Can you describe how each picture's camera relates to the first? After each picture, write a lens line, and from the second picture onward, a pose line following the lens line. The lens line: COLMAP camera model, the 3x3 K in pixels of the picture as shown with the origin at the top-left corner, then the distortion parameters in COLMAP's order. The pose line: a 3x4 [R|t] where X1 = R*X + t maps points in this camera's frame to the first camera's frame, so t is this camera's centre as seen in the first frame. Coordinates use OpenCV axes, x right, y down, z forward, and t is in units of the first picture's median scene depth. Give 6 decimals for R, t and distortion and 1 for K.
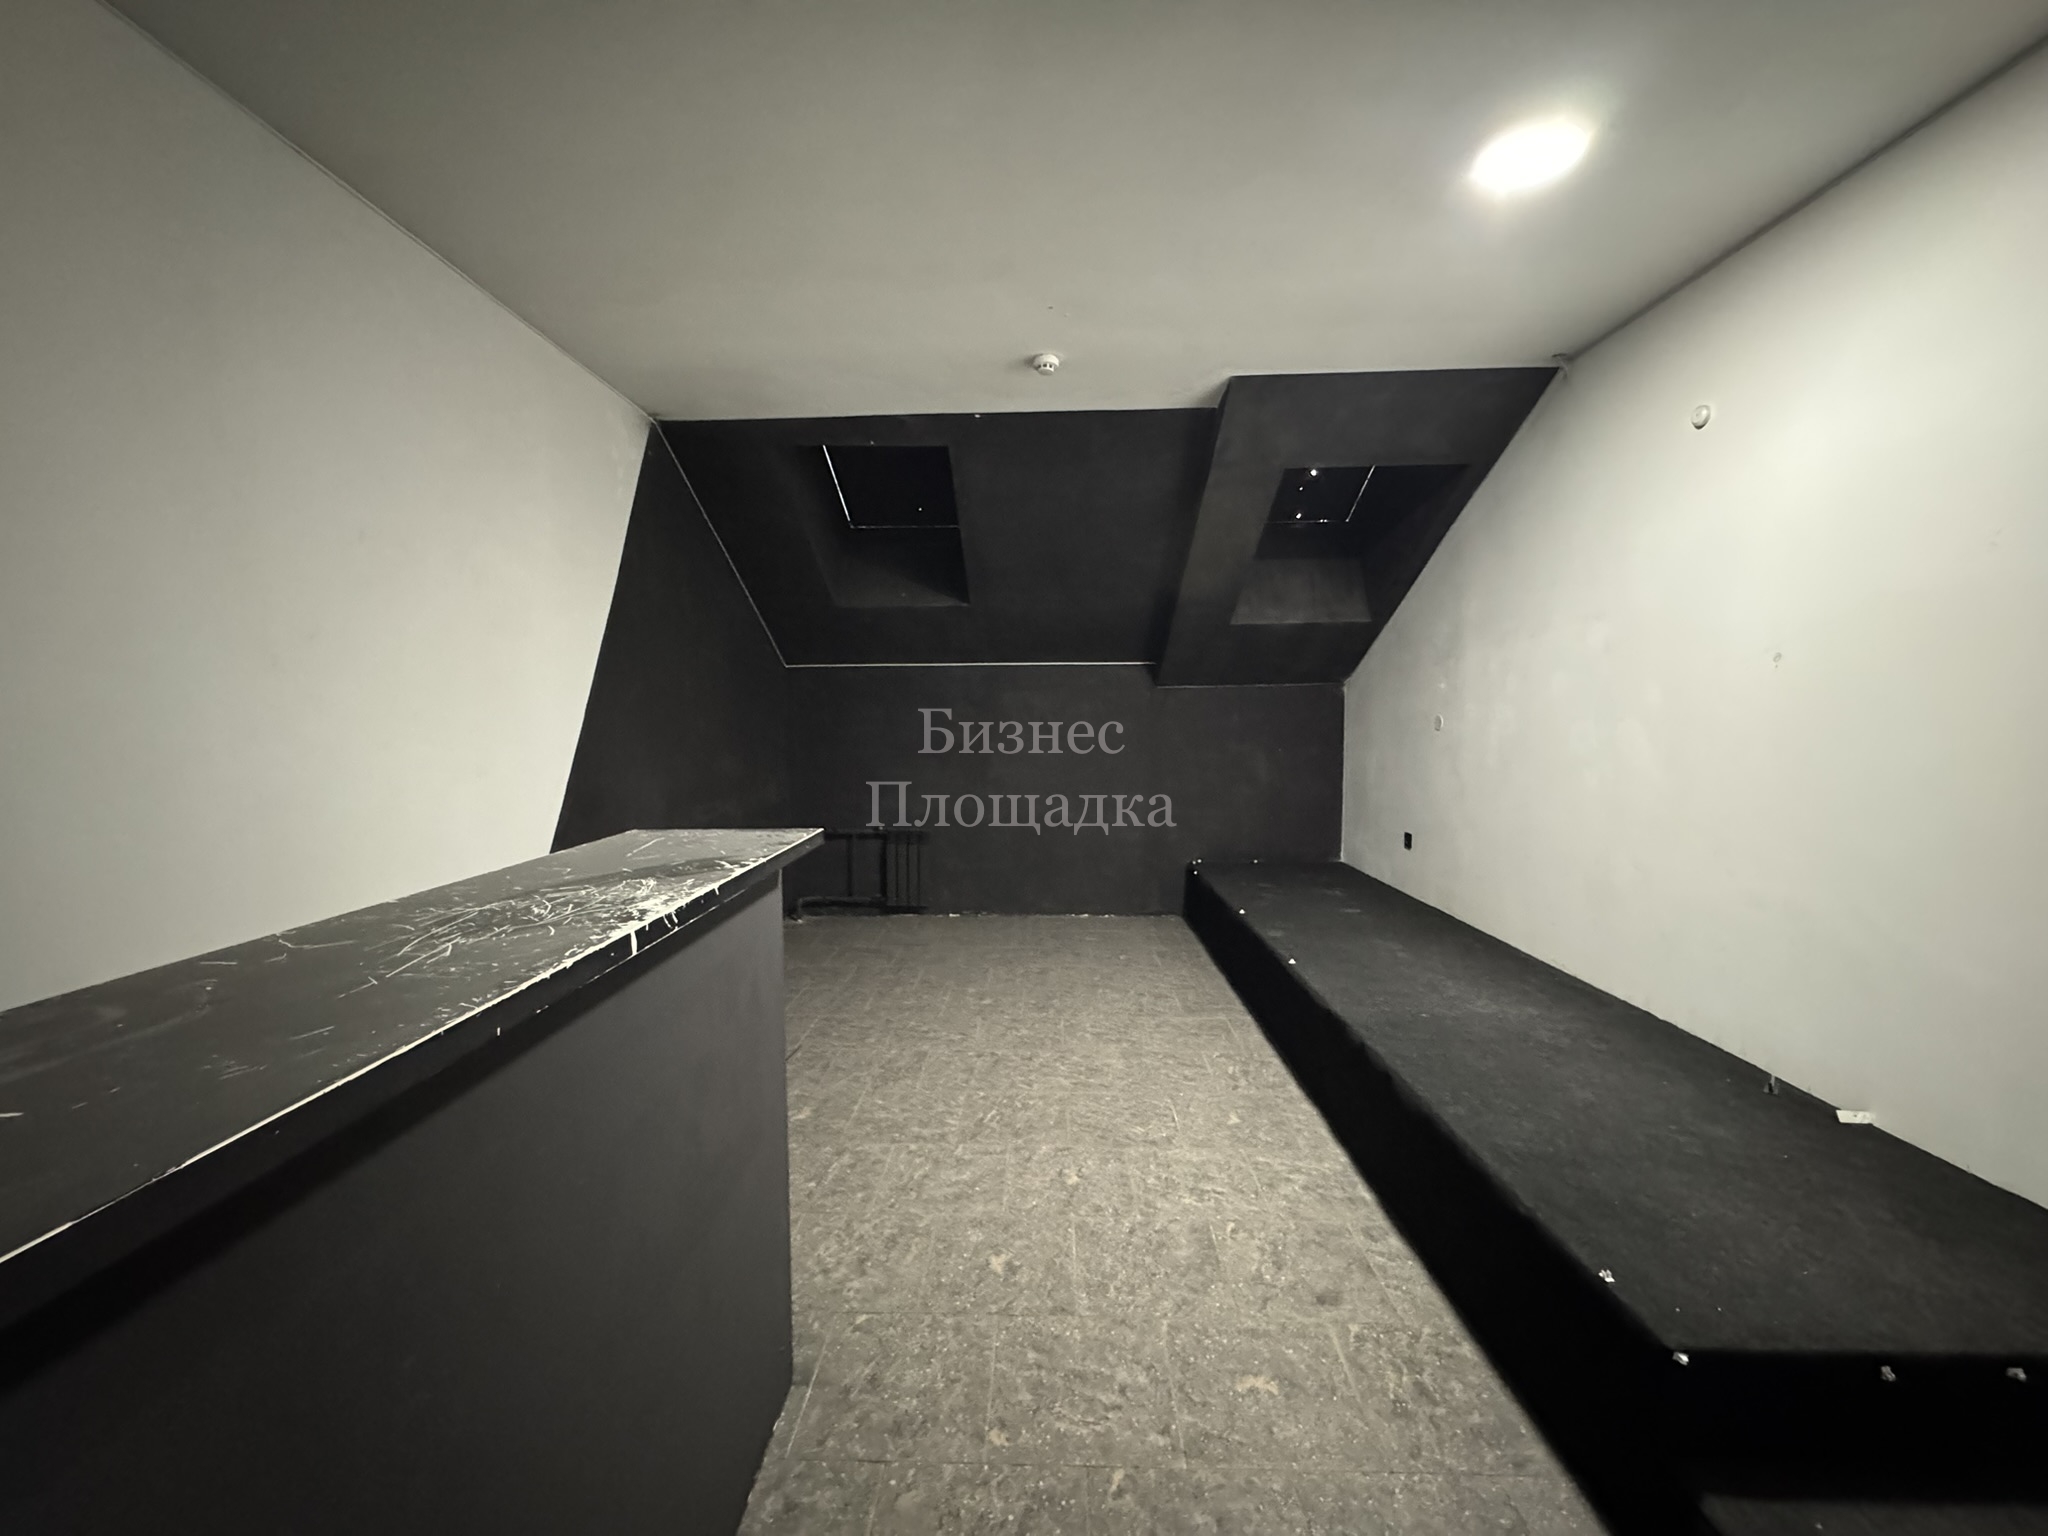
lens RADIAL K [[815.2, 0, 1028.3], [0, 815.2, 766.4], [0, 0, 1]] dist [-0.005611, 0.000910]
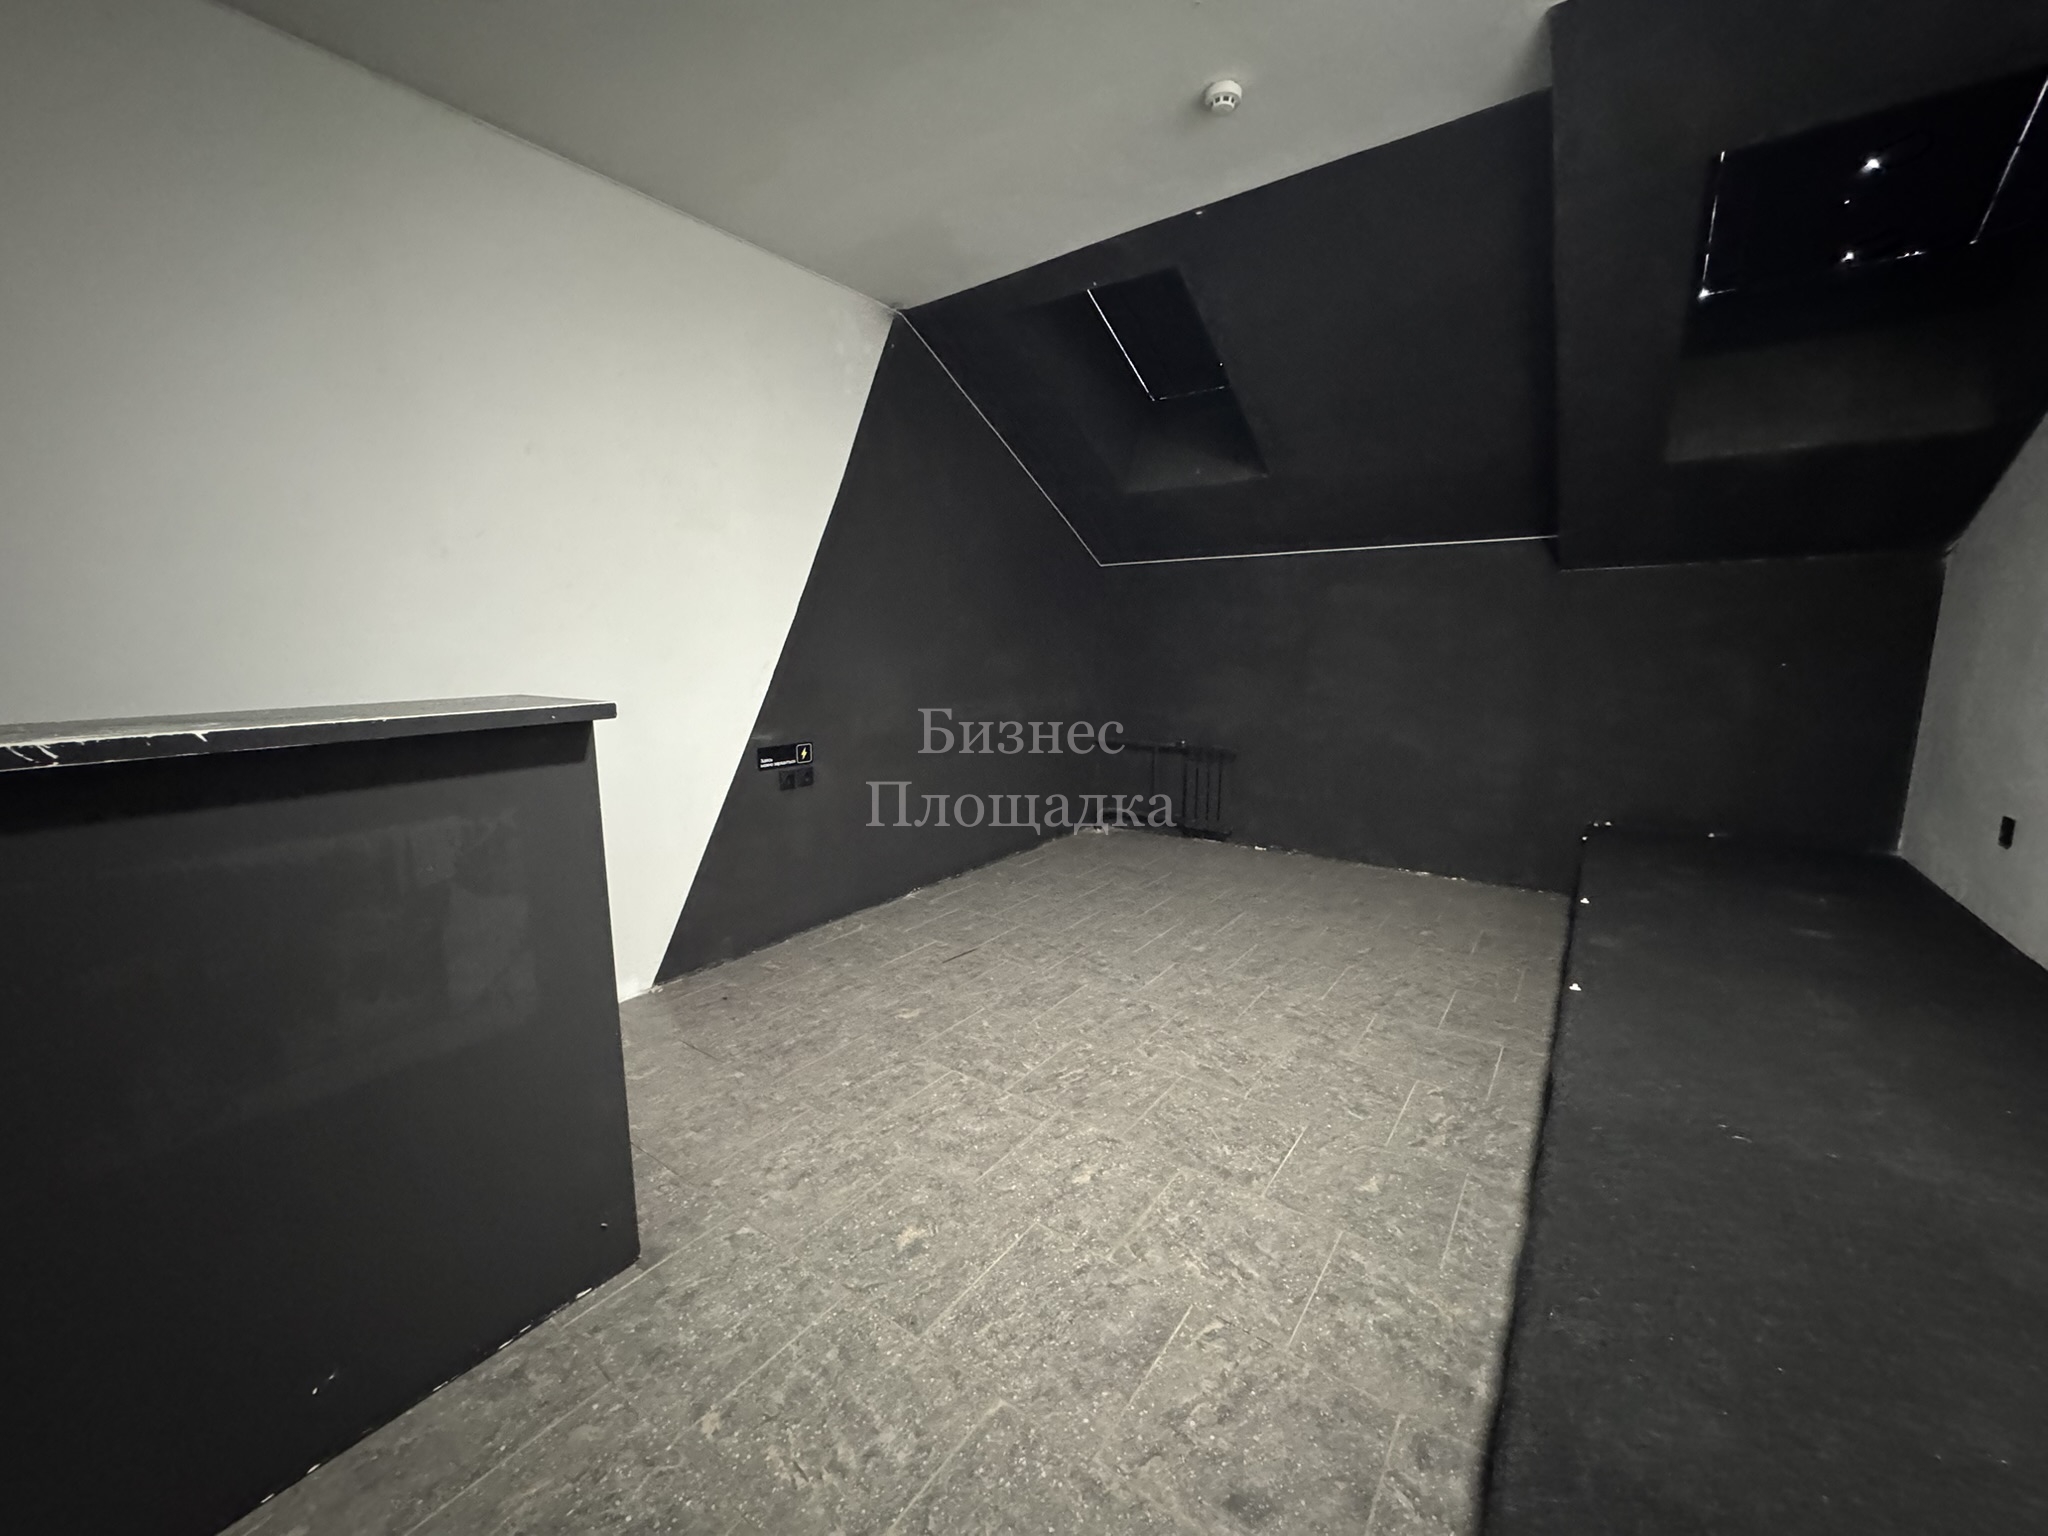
lens RADIAL K [[815.2, 0, 1022.8], [0, 815.2, 765.8], [0, 0, 1]] dist [-0.005611, 0.000910]
pose [[0.824380, 0.091558, -0.558583, 0.469039], [-0.036758, 0.993408, 0.108581, 0.025691], [0.564843, -0.068980, 0.822311, 0.386259]]
